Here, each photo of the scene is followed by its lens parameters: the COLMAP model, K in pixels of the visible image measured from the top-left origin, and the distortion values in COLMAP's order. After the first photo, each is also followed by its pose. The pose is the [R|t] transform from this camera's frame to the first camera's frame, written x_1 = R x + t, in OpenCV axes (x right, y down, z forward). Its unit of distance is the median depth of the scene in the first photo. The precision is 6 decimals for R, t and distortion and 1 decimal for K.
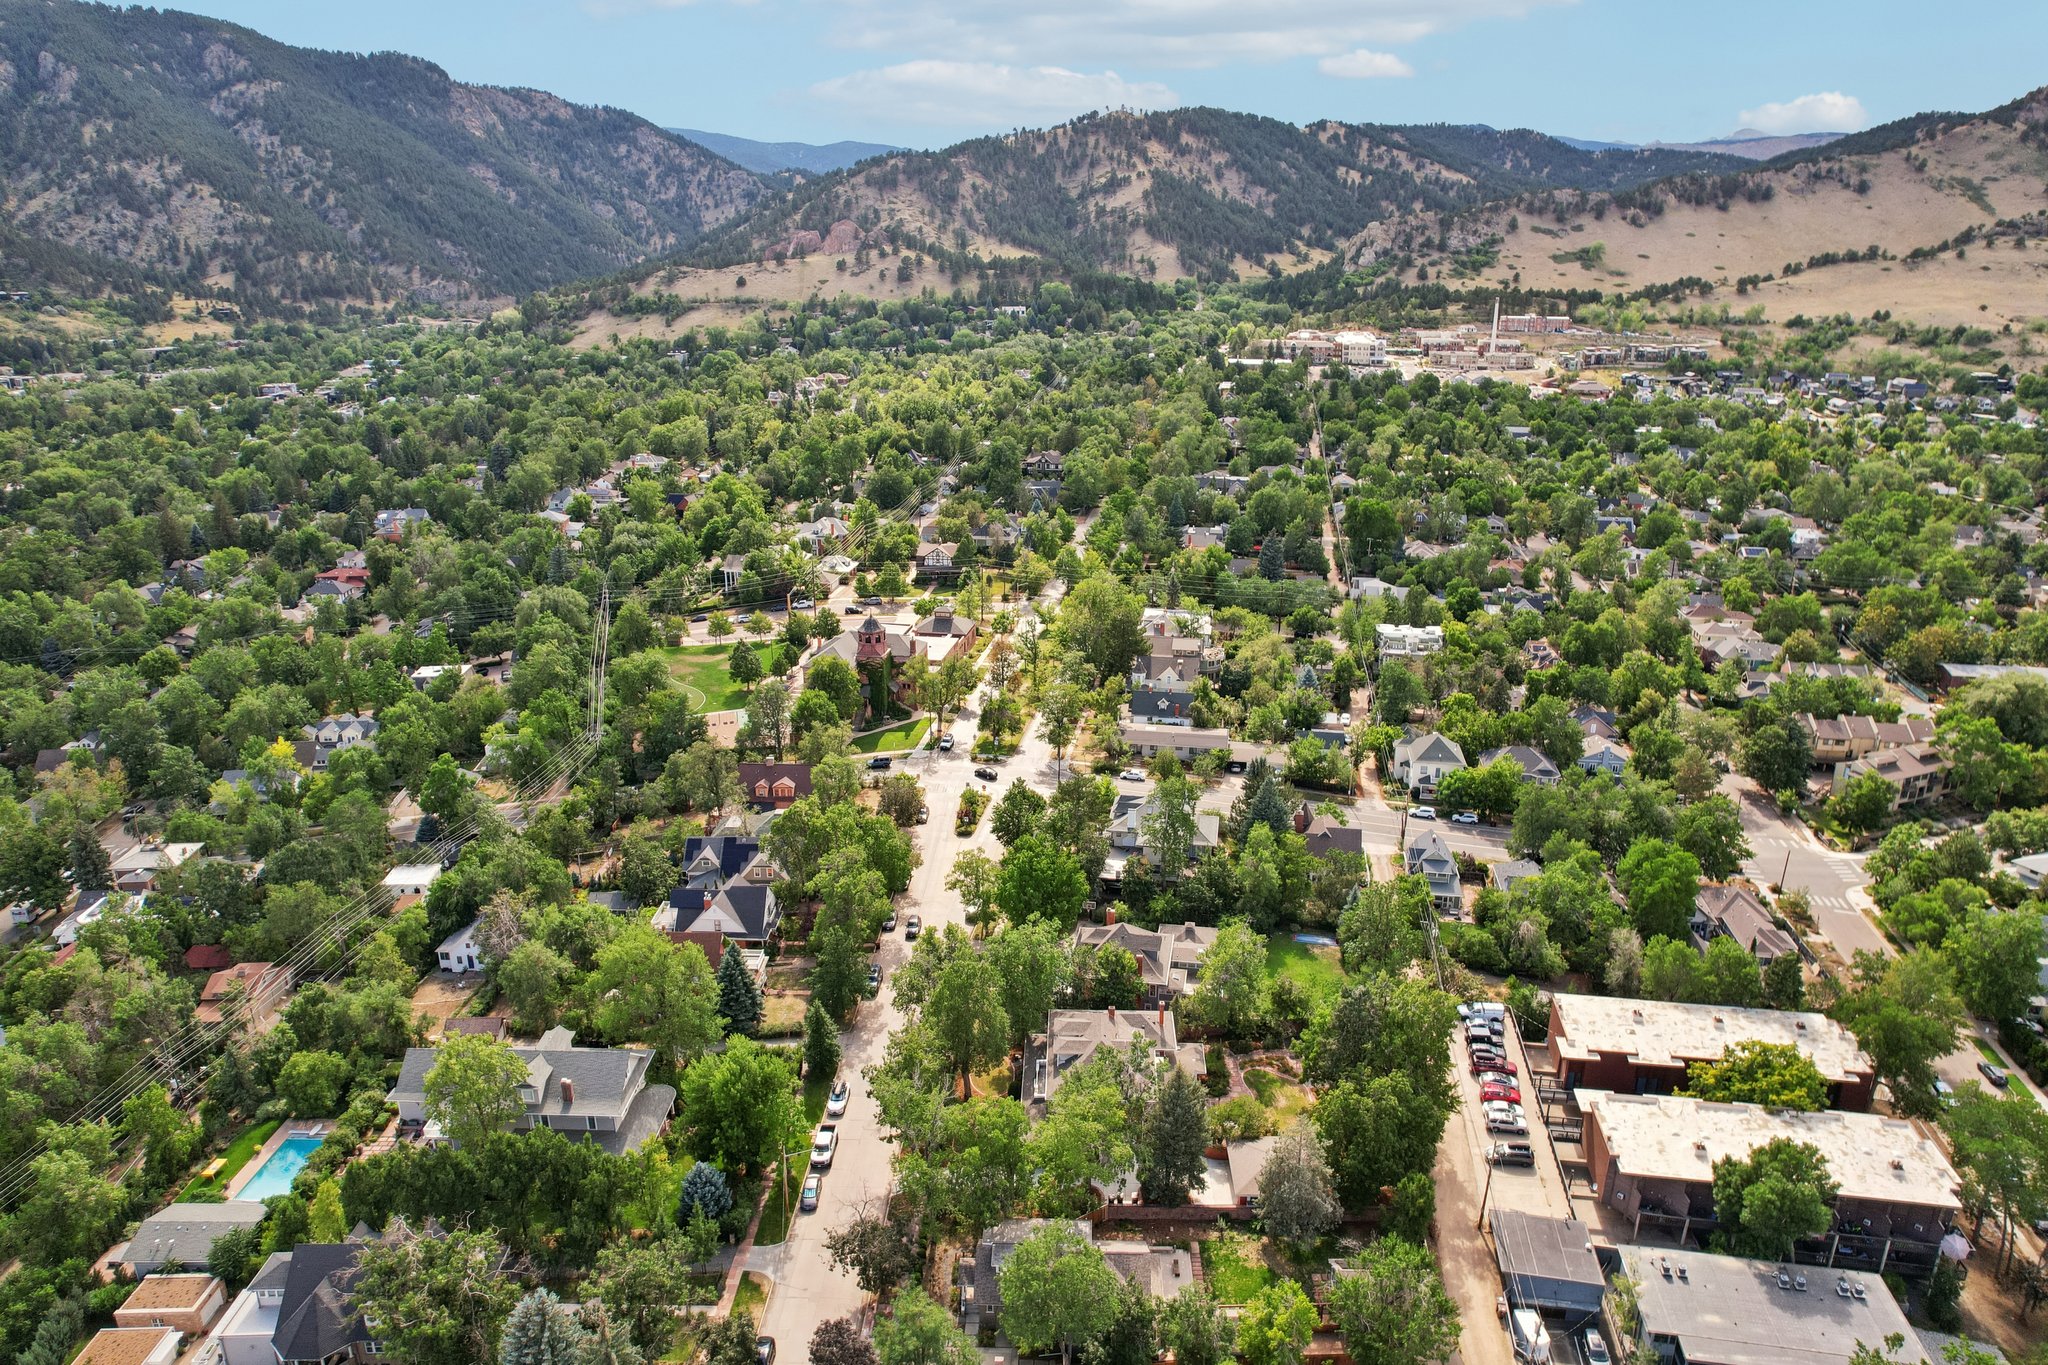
lens RADIAL K [[1320.1, 0, 1047.5], [0, 1320.1, 685.9], [0, 0, 1]] dist [-0.071441, 0.066966]
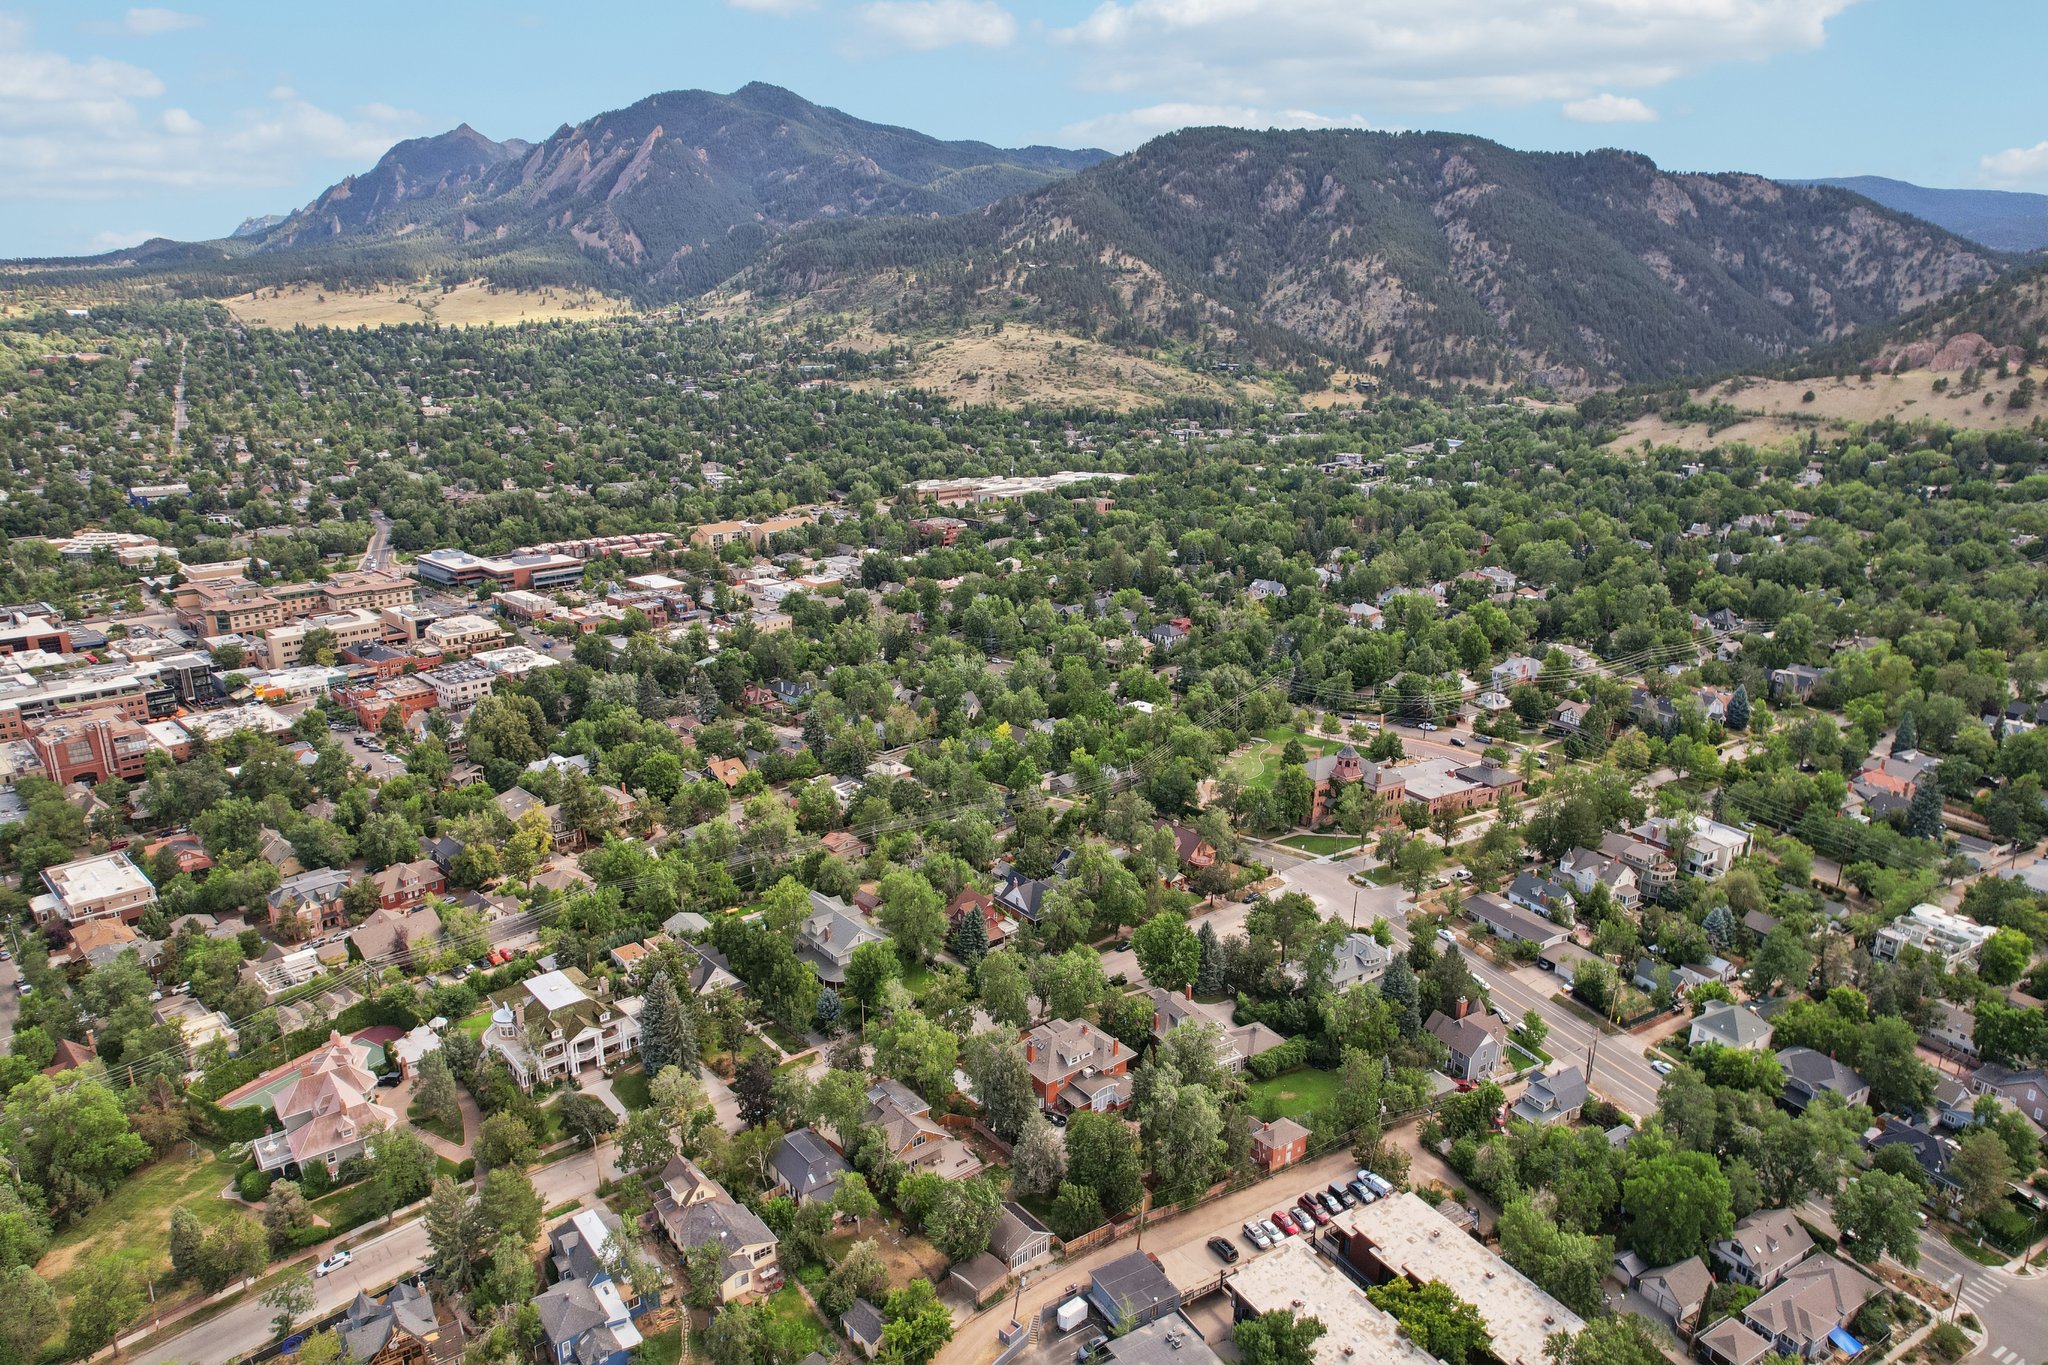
lens RADIAL K [[1320.1, 0, 1047.5], [0, 1320.1, 685.9], [0, 0, 1]] dist [-0.071441, 0.066966]
pose [[0.654885, 0.221429, -0.722561, 0.097835], [-0.253620, 0.965058, 0.065877, -0.020728], [0.711900, 0.140114, 0.688161, -0.009710]]
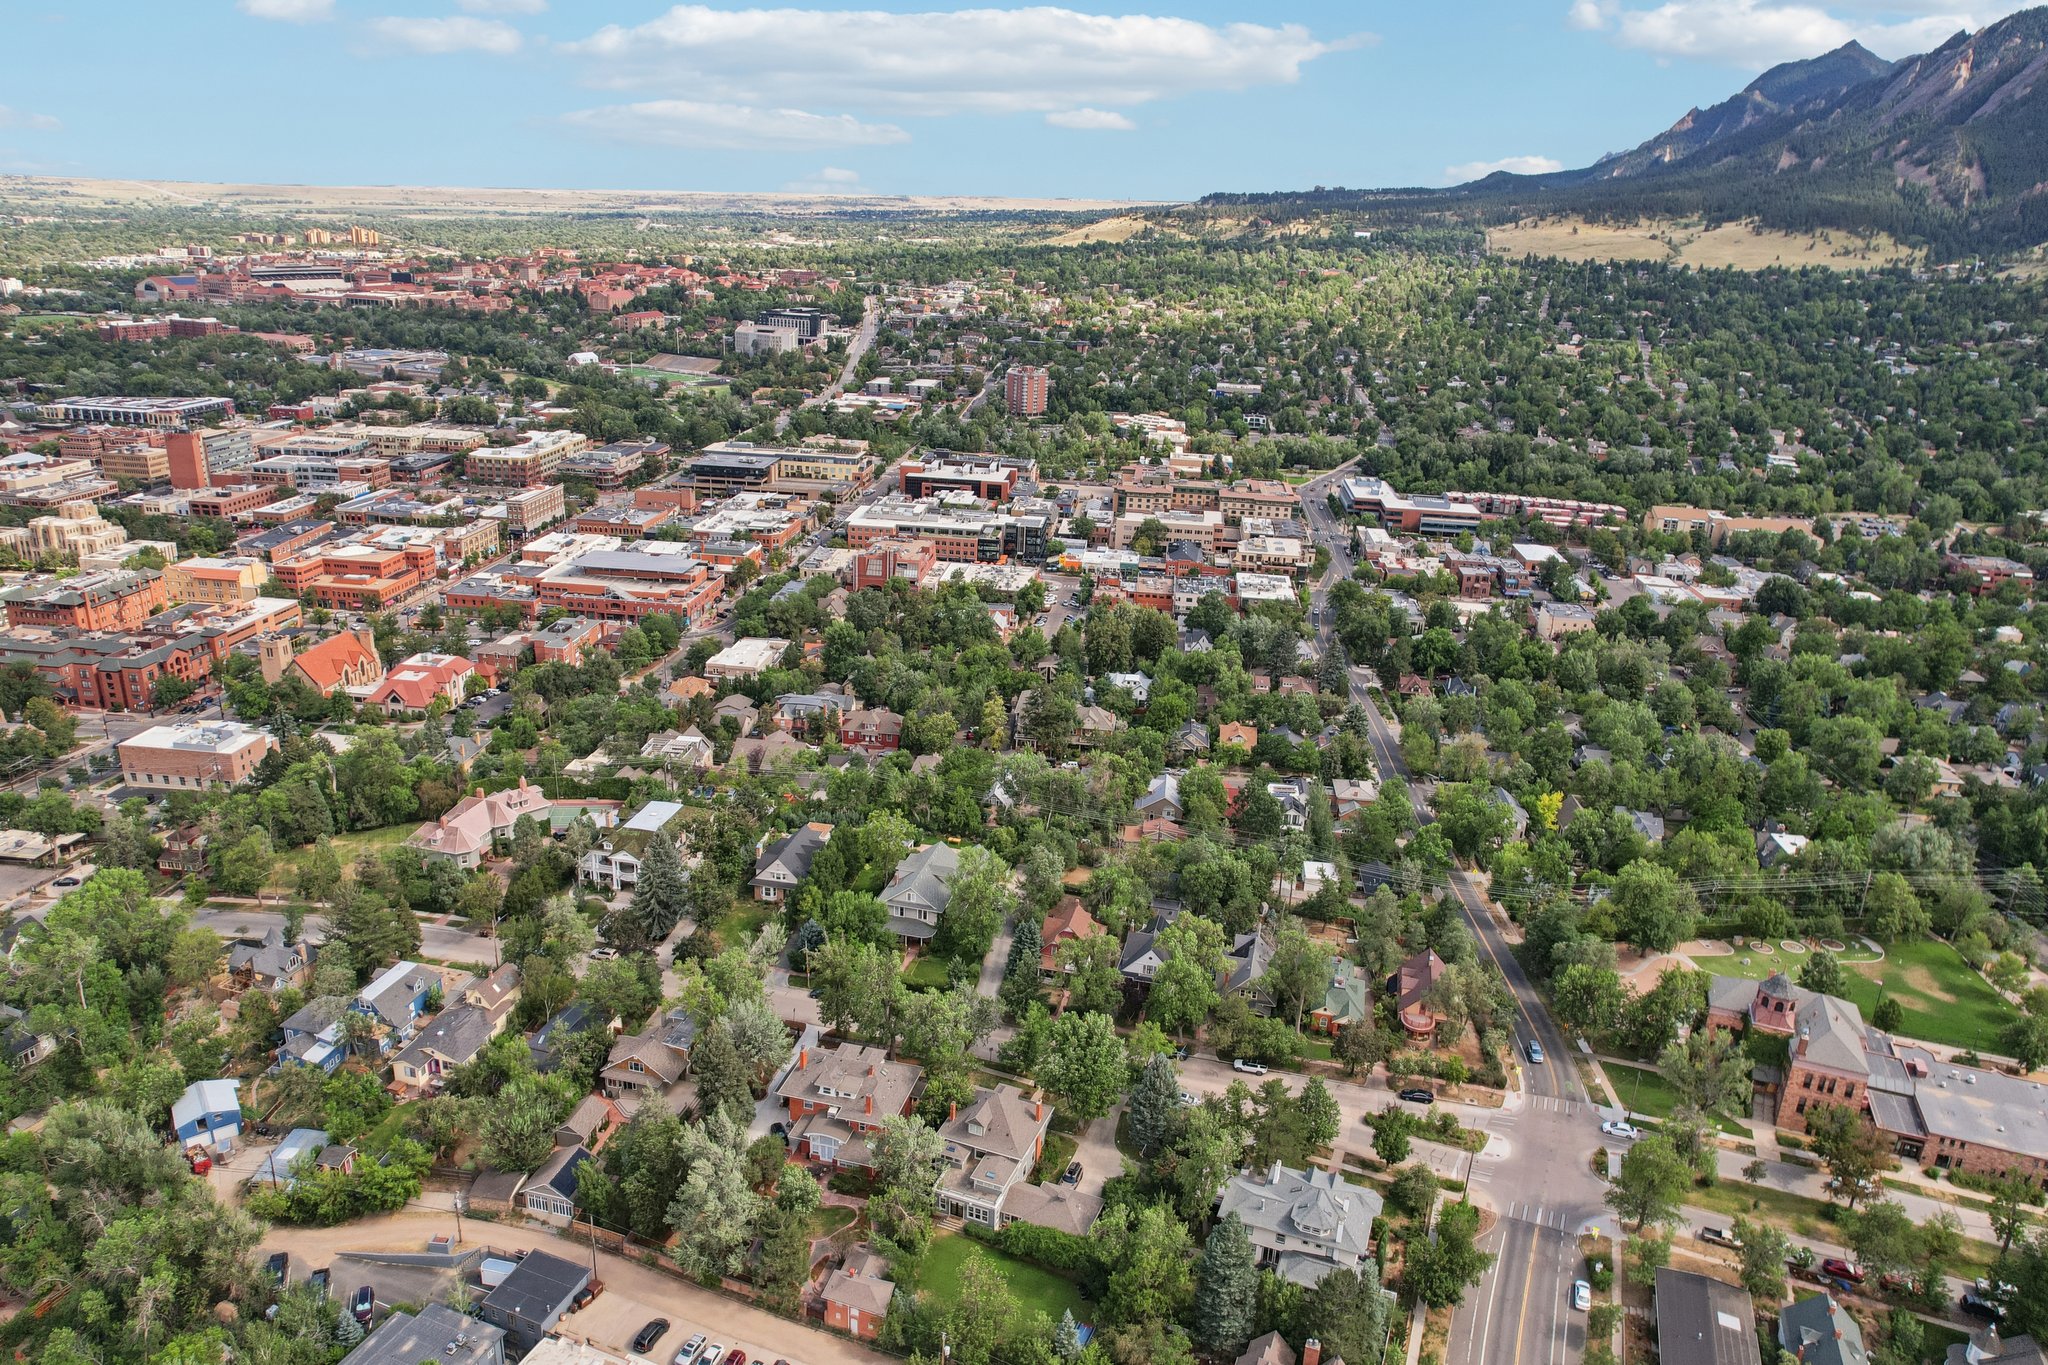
lens RADIAL K [[1416.8, 0, 1024.0], [0, 1416.8, 682.5], [0, 0, 1]] dist [-0.077050, 0.075805]
pose [[-0.207620, 0.308749, -0.928207, 0.109936], [-0.350518, 0.862393, 0.365261, -0.057926], [0.913253, 0.401188, -0.070828, 0.105081]]
